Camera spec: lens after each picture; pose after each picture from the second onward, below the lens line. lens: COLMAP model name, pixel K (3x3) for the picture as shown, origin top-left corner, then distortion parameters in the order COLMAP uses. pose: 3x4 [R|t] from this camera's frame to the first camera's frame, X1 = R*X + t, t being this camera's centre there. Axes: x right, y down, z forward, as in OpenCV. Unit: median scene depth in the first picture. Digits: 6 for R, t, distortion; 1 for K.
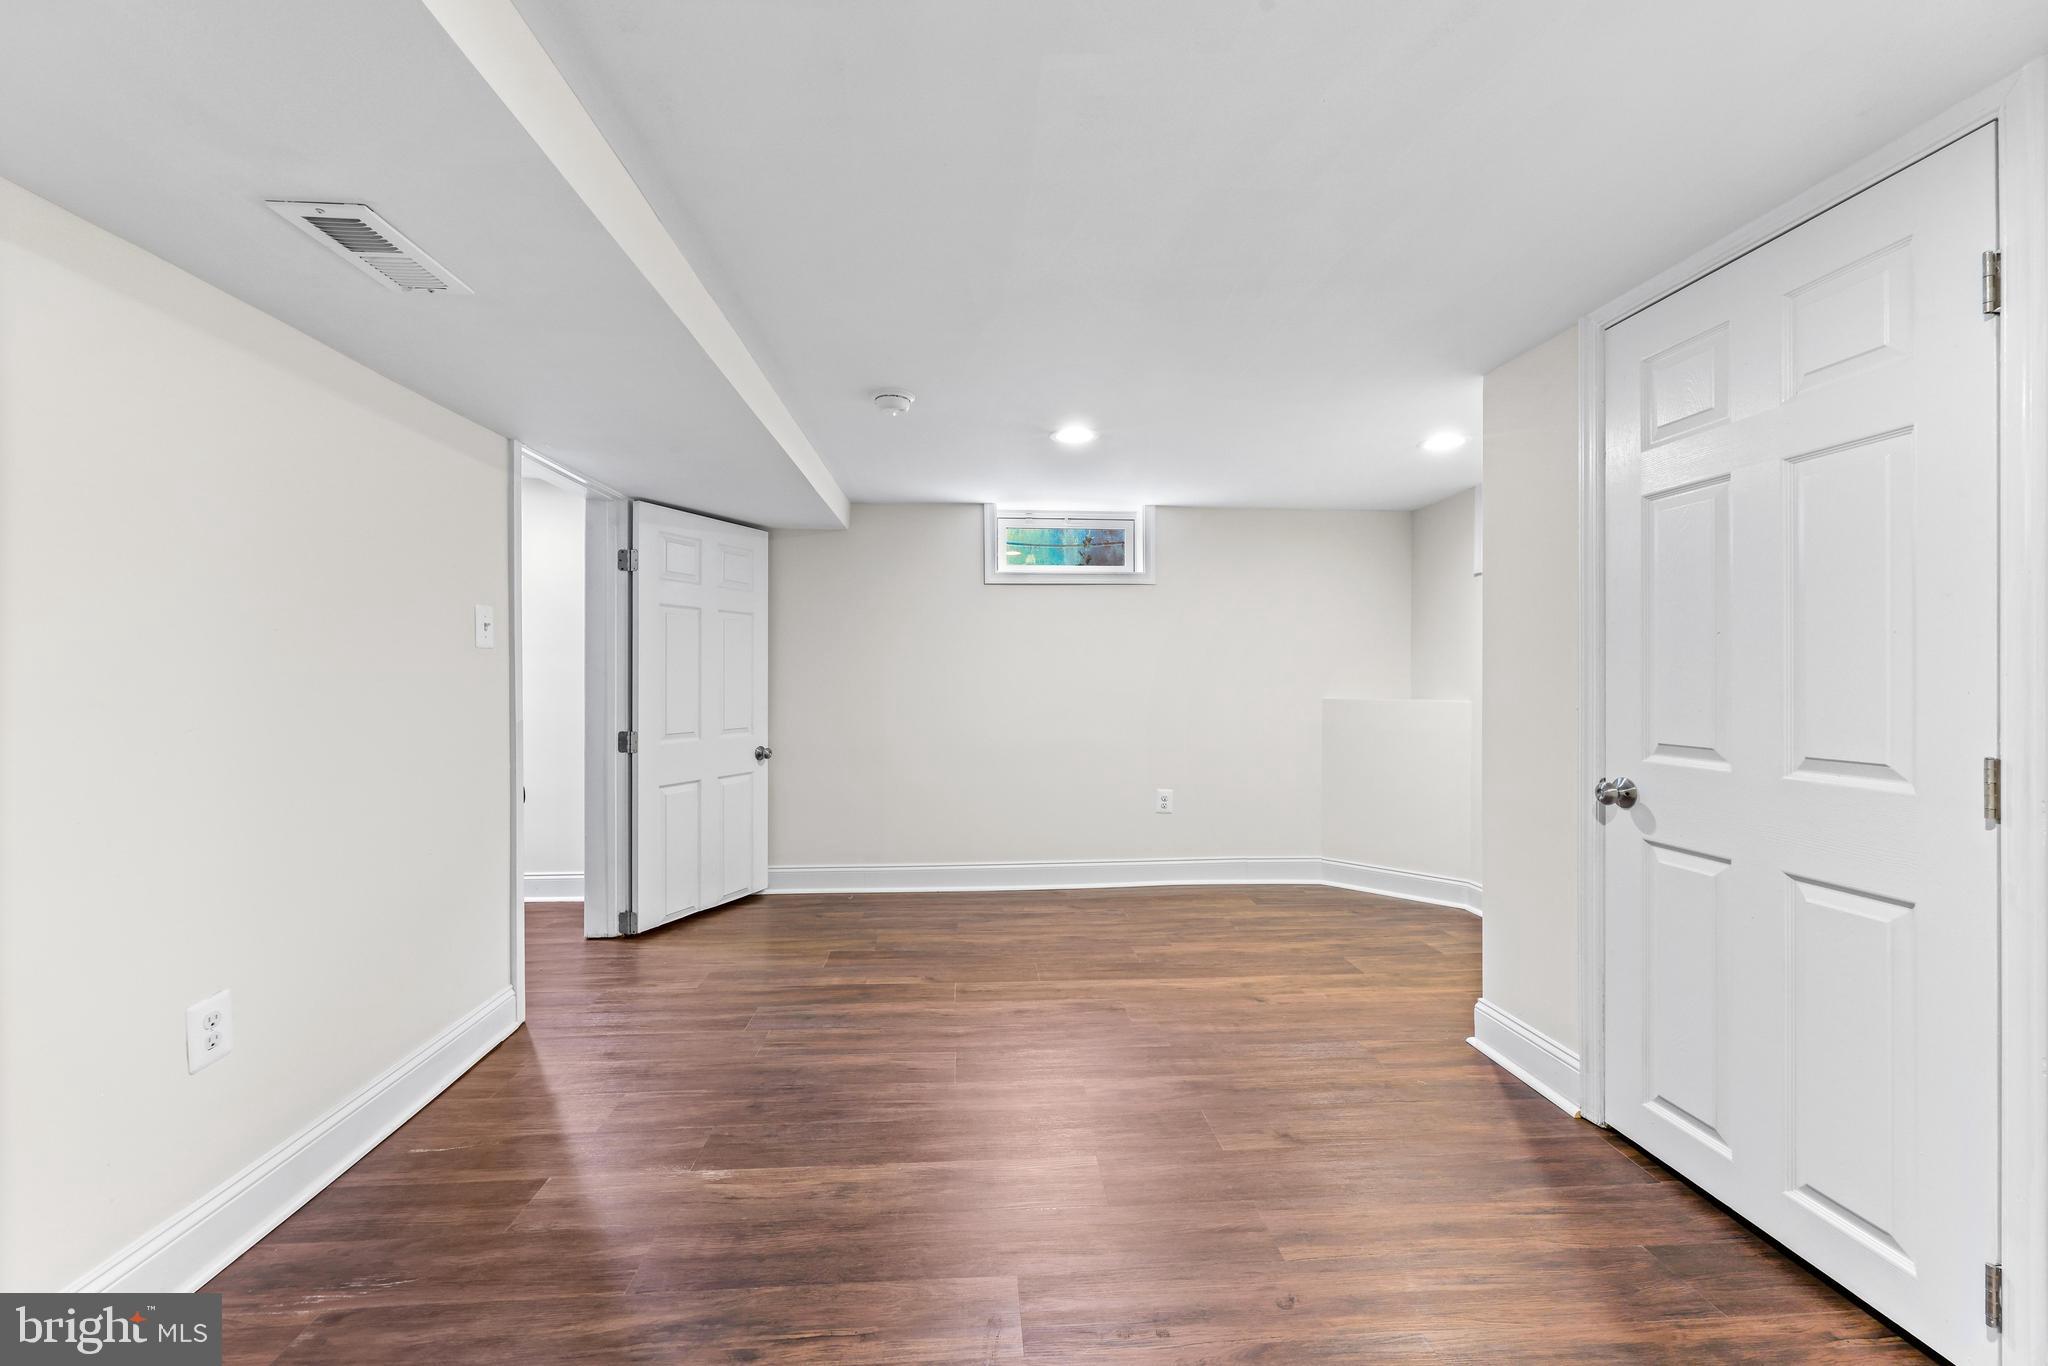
lens RADIAL K [[829.5, 0, 1018.5], [0, 829.5, 671.2], [0, 0, 1]] dist [0.001987, 0.000675]
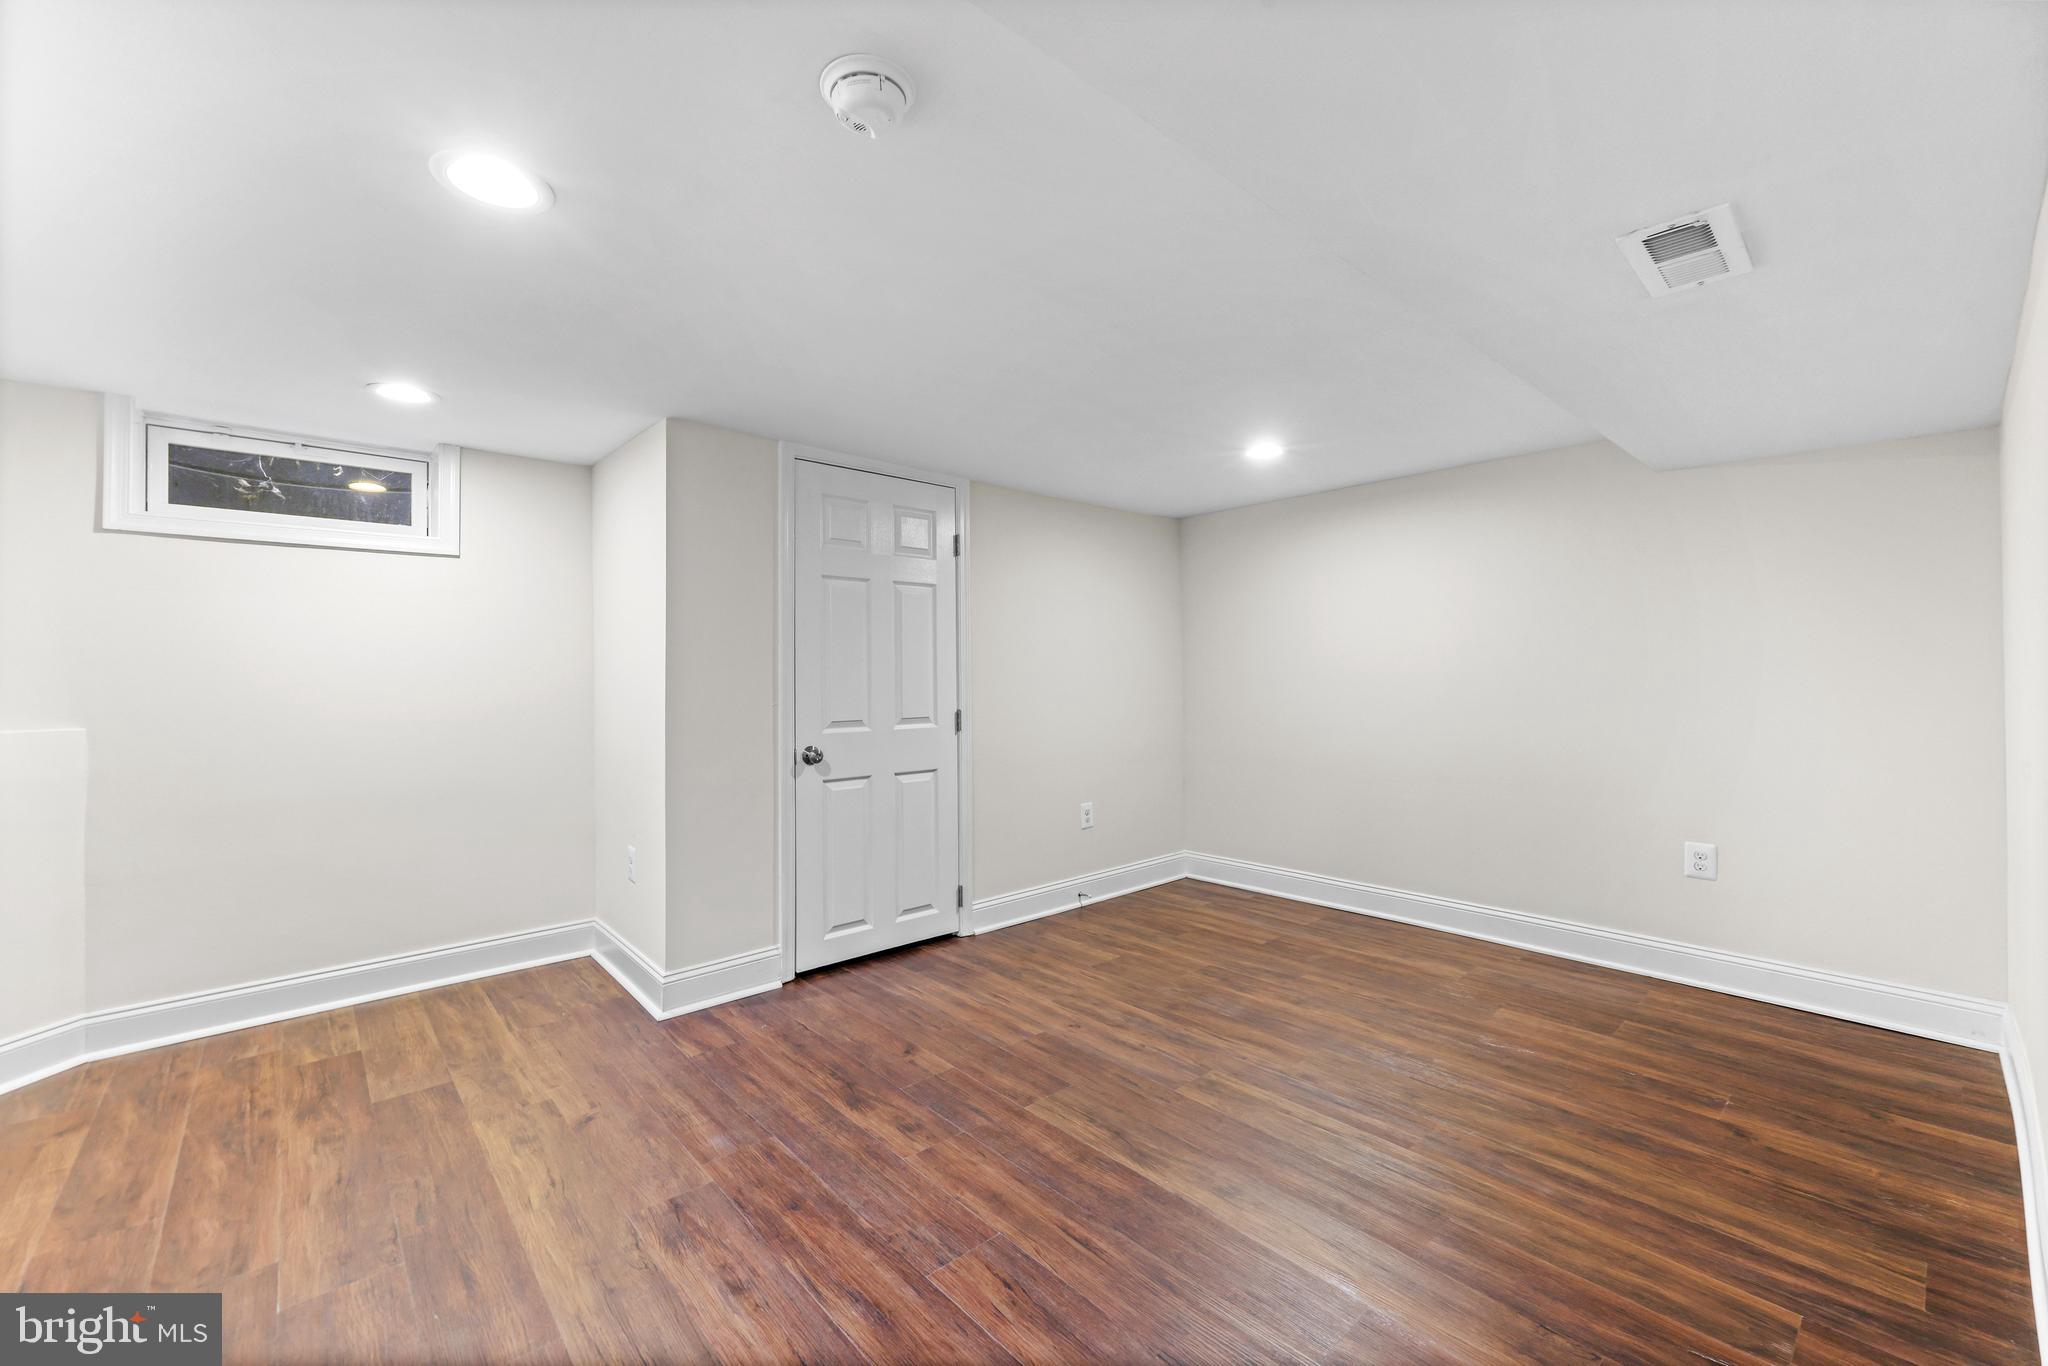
lens RADIAL K [[829.5, 0, 1023.9], [0, 829.5, 686.4], [0, 0, 1]] dist [0.001987, 0.000675]
pose [[-0.620013, -0.003145, 0.784585, -0.678116], [0.000898, 0.999988, 0.004718, 0.006564], [-0.784591, 0.003630, -0.620003, 1.463896]]
